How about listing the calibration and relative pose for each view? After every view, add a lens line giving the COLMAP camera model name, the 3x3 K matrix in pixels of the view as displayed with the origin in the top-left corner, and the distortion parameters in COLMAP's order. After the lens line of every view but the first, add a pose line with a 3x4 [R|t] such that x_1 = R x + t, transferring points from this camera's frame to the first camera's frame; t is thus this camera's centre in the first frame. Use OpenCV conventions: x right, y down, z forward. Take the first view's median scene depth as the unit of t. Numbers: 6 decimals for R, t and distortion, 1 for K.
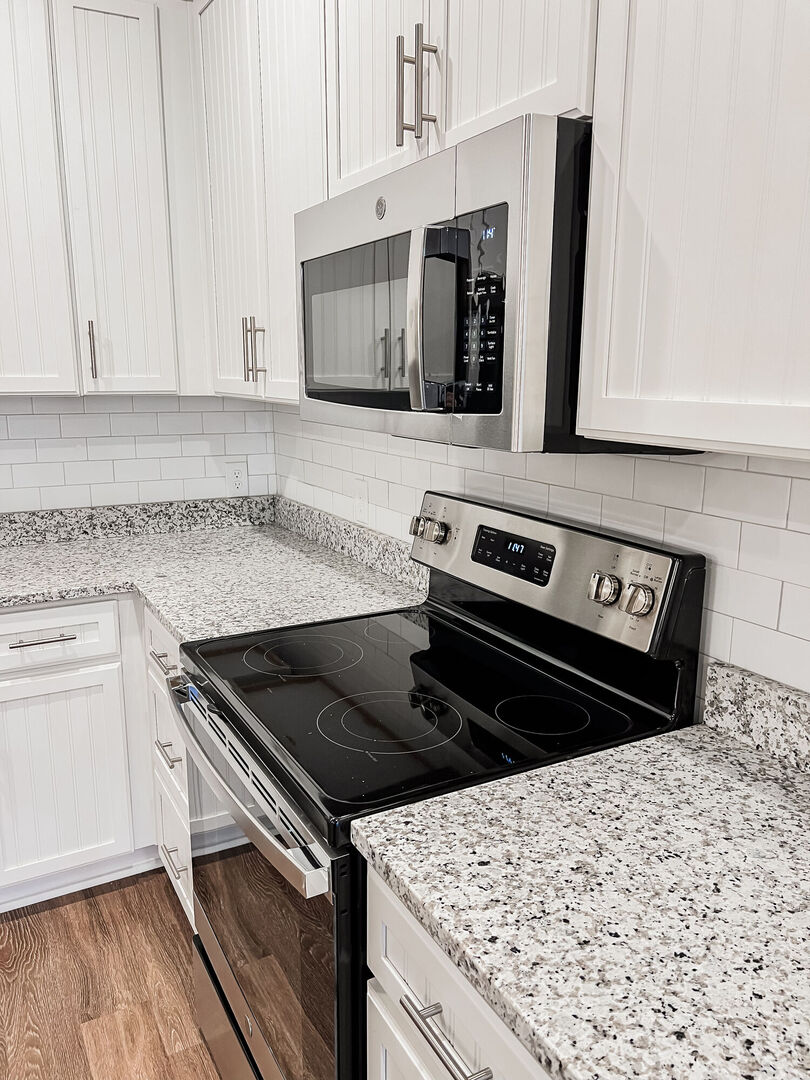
lens RADIAL K [[812.7, 0, 409.7], [0, 812.7, 544.7], [0, 0, 1]] dist [0.045292, -0.032572]
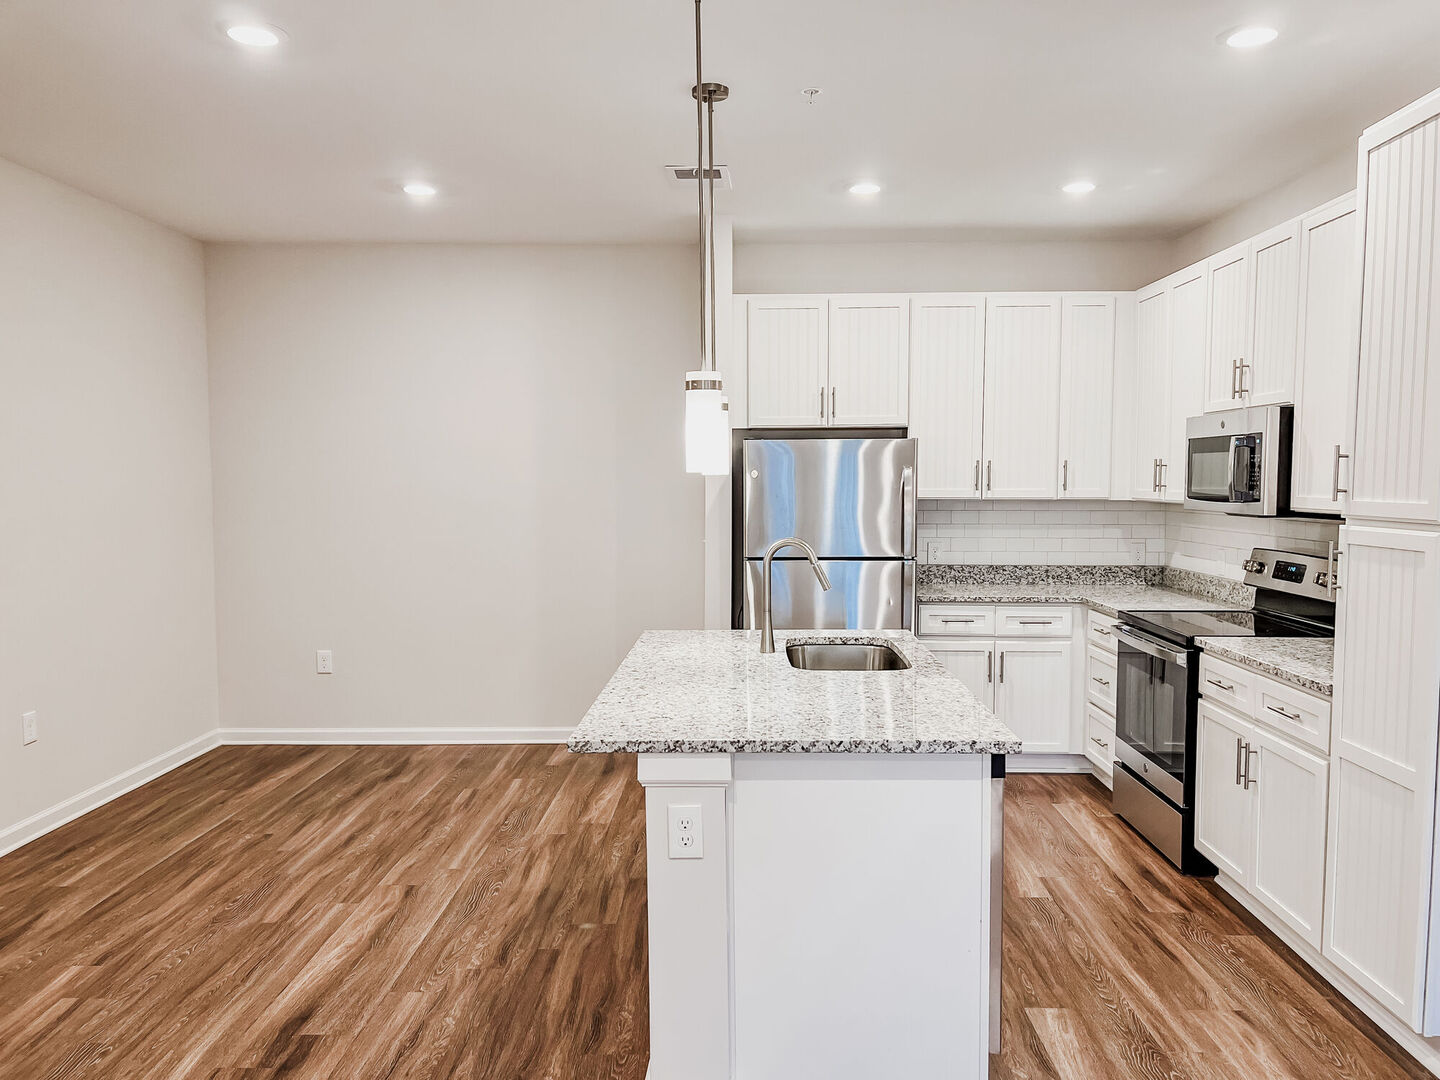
lens RADIAL K [[1083.6, 0, 729.5], [0, 1083.6, 553.3], [0, 0, 1]] dist [0.045292, -0.032572]
pose [[0.862728, 0.028775, -0.504849, 0.244933], [-0.100518, 0.988215, -0.115446, 0.352320], [0.495578, 0.150345, 0.855453, -1.729353]]
